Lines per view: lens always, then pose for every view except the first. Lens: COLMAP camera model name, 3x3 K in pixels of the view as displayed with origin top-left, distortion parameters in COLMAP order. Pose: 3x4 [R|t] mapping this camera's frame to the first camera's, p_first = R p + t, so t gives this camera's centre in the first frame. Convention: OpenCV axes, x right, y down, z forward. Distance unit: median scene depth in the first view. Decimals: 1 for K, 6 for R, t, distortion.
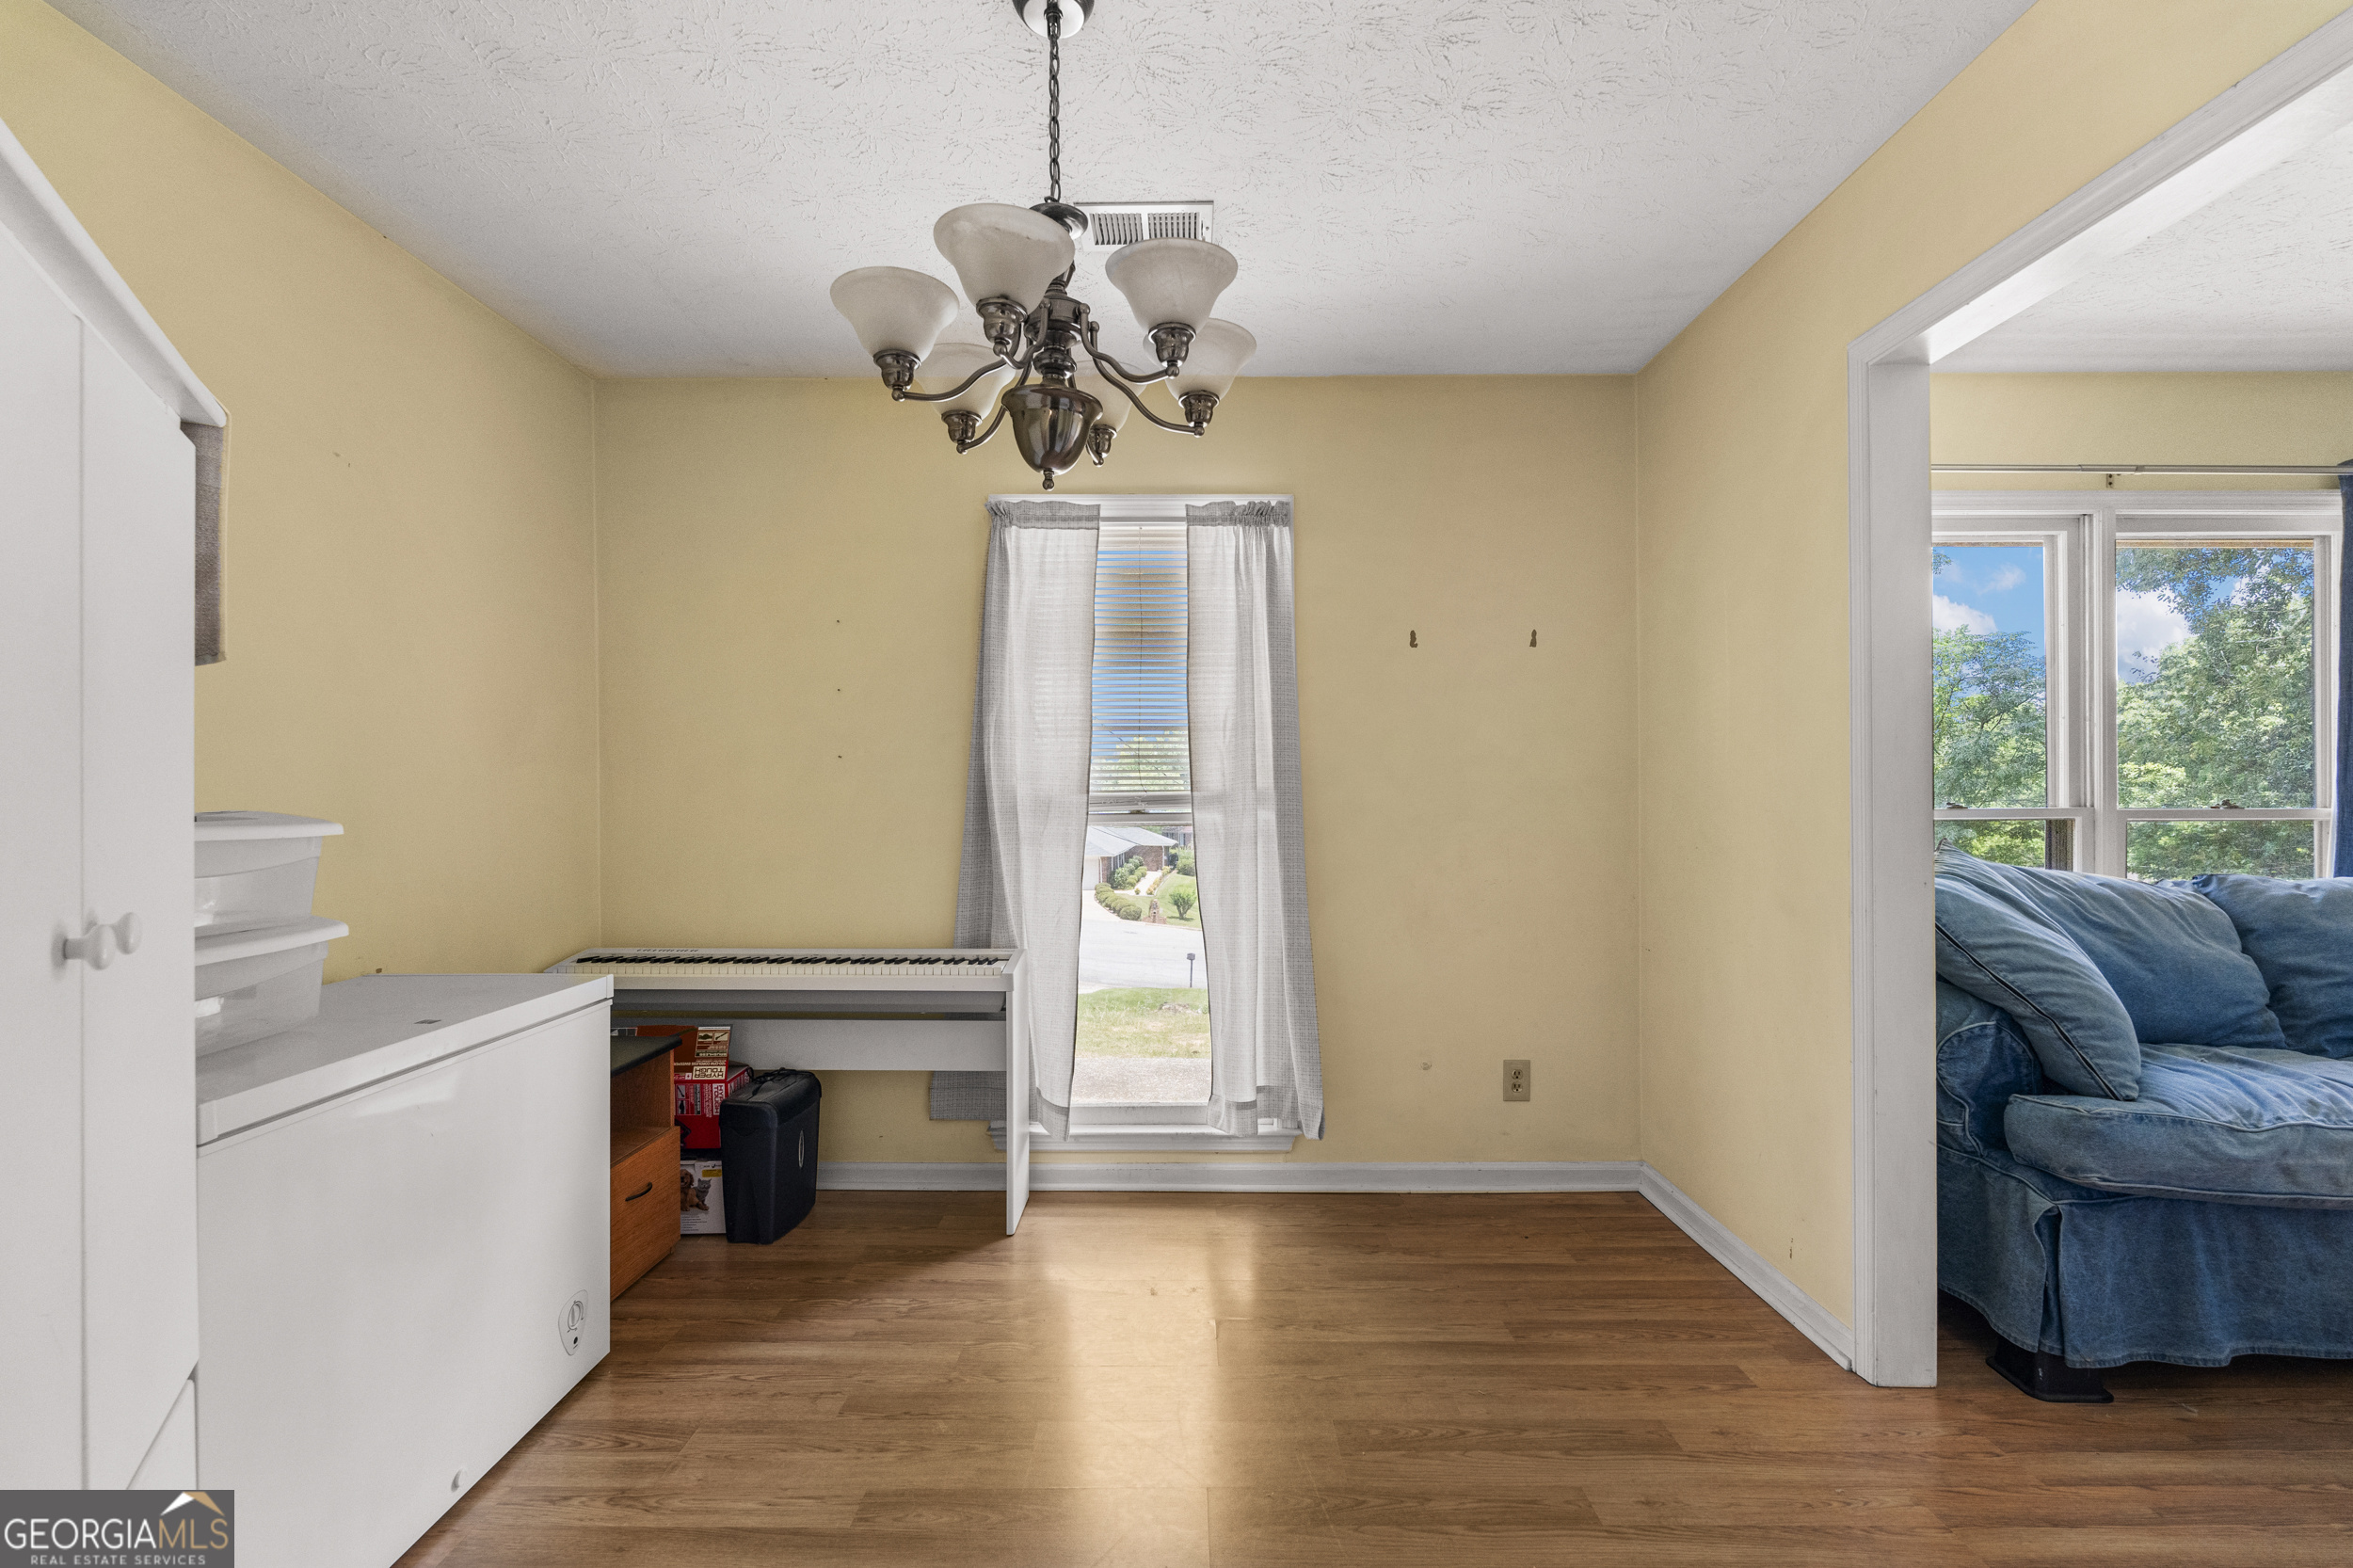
lens RADIAL K [[1067.2, 0, 1176.5], [0, 1067.2, 784.0], [0, 0, 1]] dist [-0.005206, -0.000933]
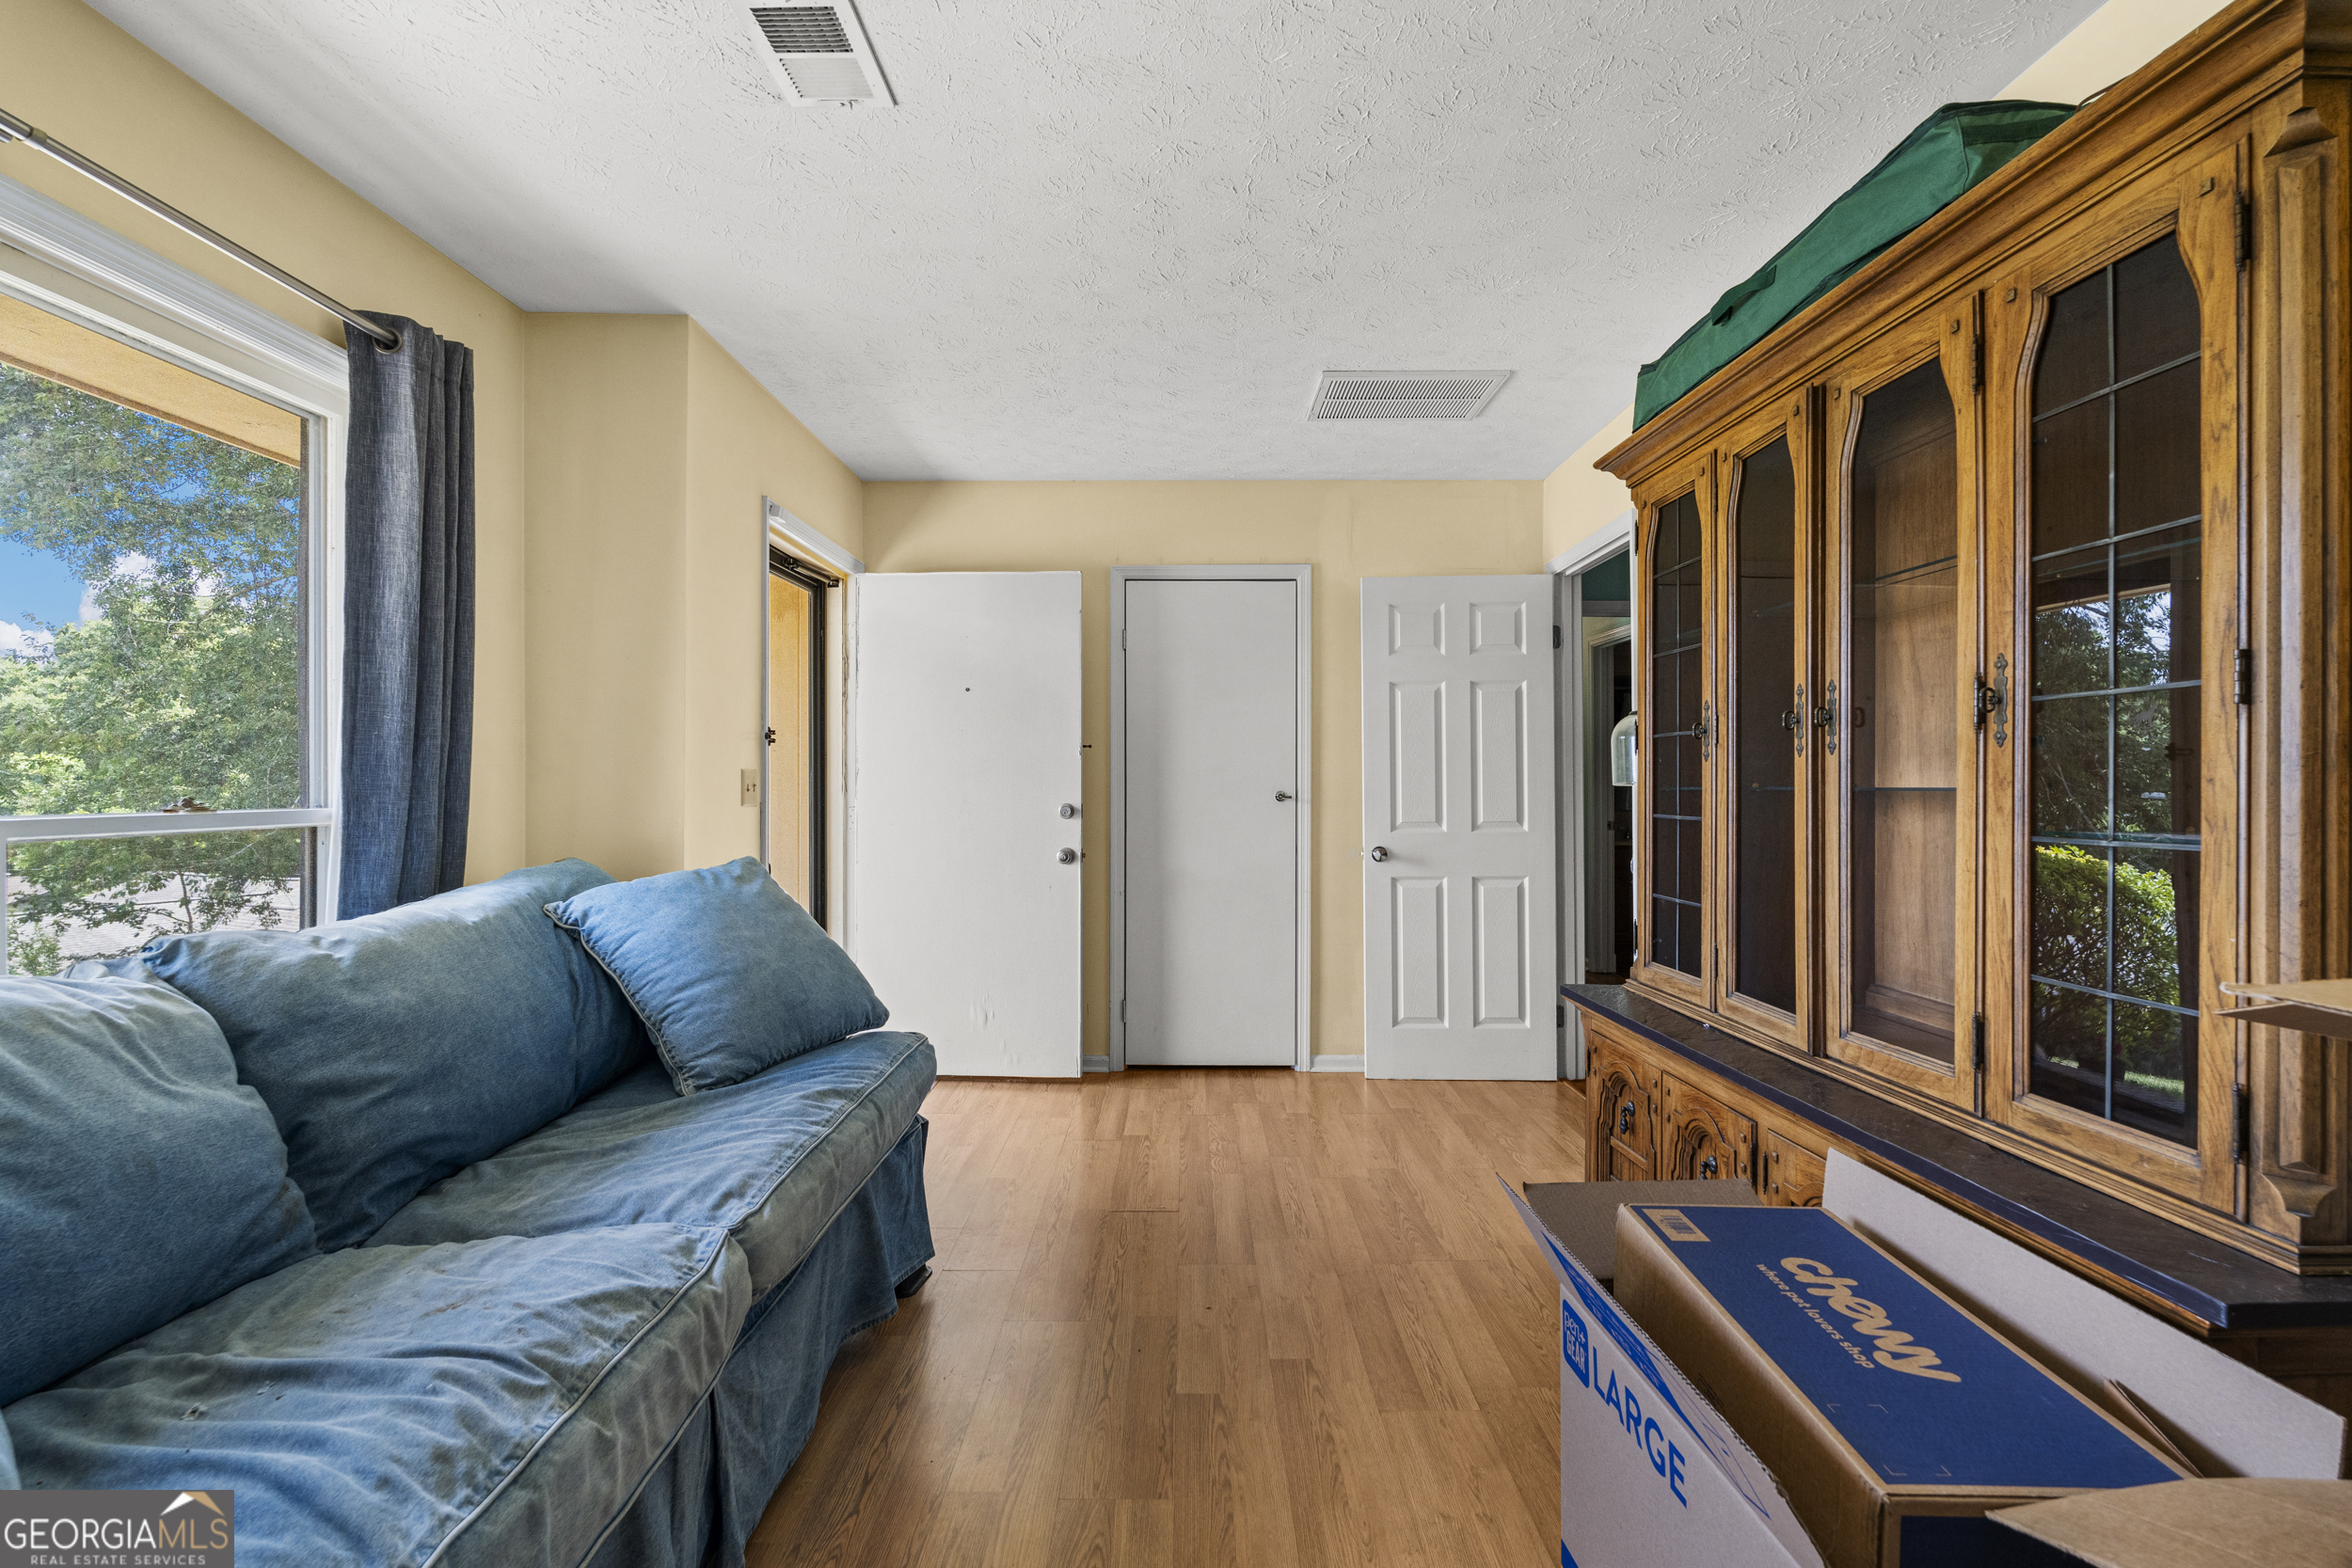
lens RADIAL K [[1114.5, 0, 1176.0], [0, 1114.5, 784.0], [0, 0, 1]] dist [0.000659, 0.000386]
pose [[0.036069, -0.003815, 0.999342, 0.451404], [-0.001948, 0.999991, 0.003887, 0.003518], [-0.999347, -0.002087, 0.036061, 0.498969]]
